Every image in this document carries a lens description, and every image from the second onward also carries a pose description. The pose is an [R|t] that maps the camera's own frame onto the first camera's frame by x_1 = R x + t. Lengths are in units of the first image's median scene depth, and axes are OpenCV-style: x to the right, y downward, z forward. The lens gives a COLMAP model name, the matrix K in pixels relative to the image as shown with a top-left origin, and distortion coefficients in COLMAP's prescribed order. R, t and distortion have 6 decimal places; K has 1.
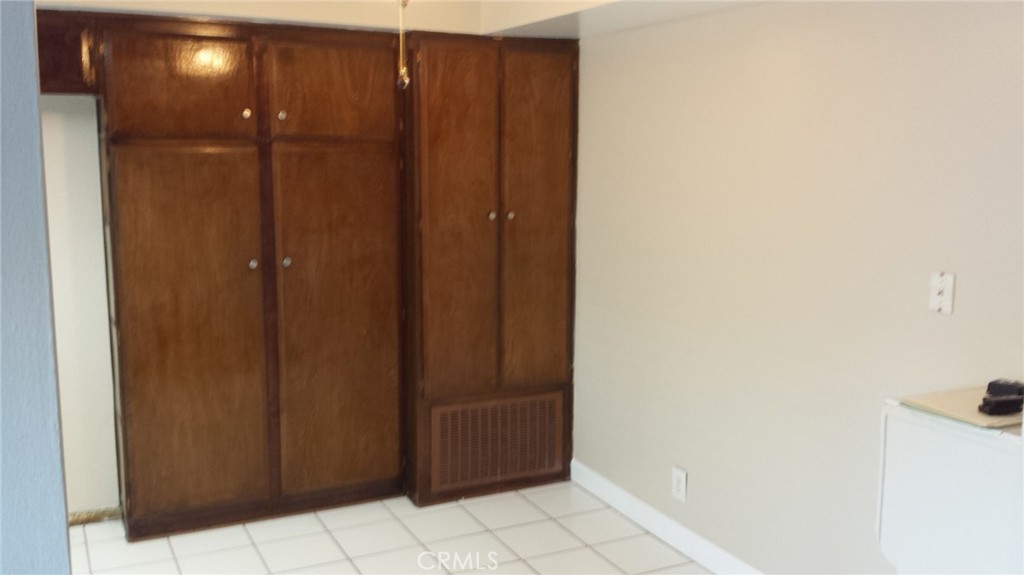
lens RADIAL K [[938.0, 0, 512.0], [0, 938.0, 287.5], [0, 0, 1]] dist [0.158491, -0.377873]
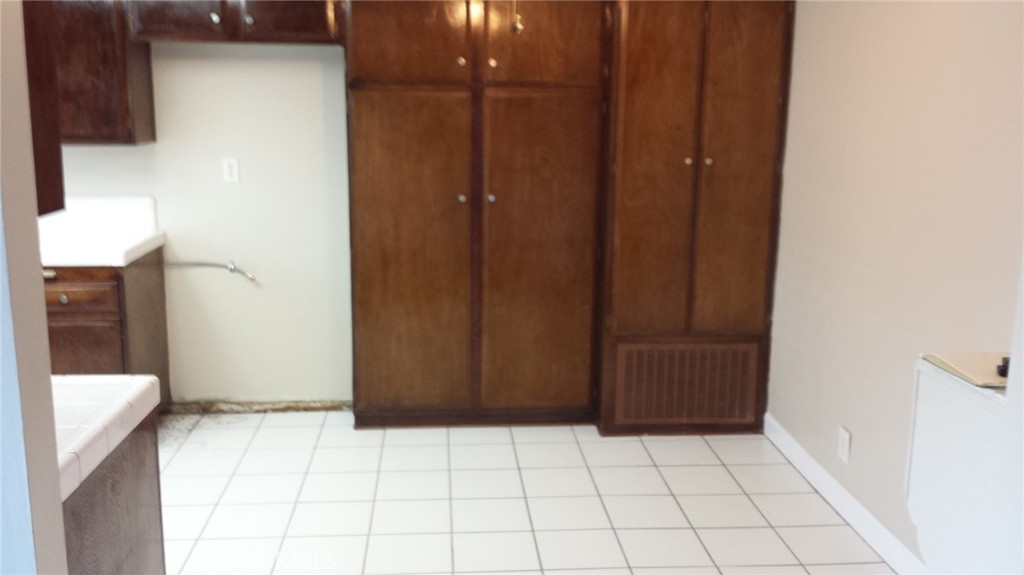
lens RADIAL K [[938.0, 0, 512.0], [0, 938.0, 287.5], [0, 0, 1]] dist [0.158491, -0.377873]
pose [[0.928886, 0.078304, -0.361993, 0.181896], [-0.061194, 0.996409, 0.058511, 0.011105], [0.365275, -0.032199, 0.930343, -0.014080]]
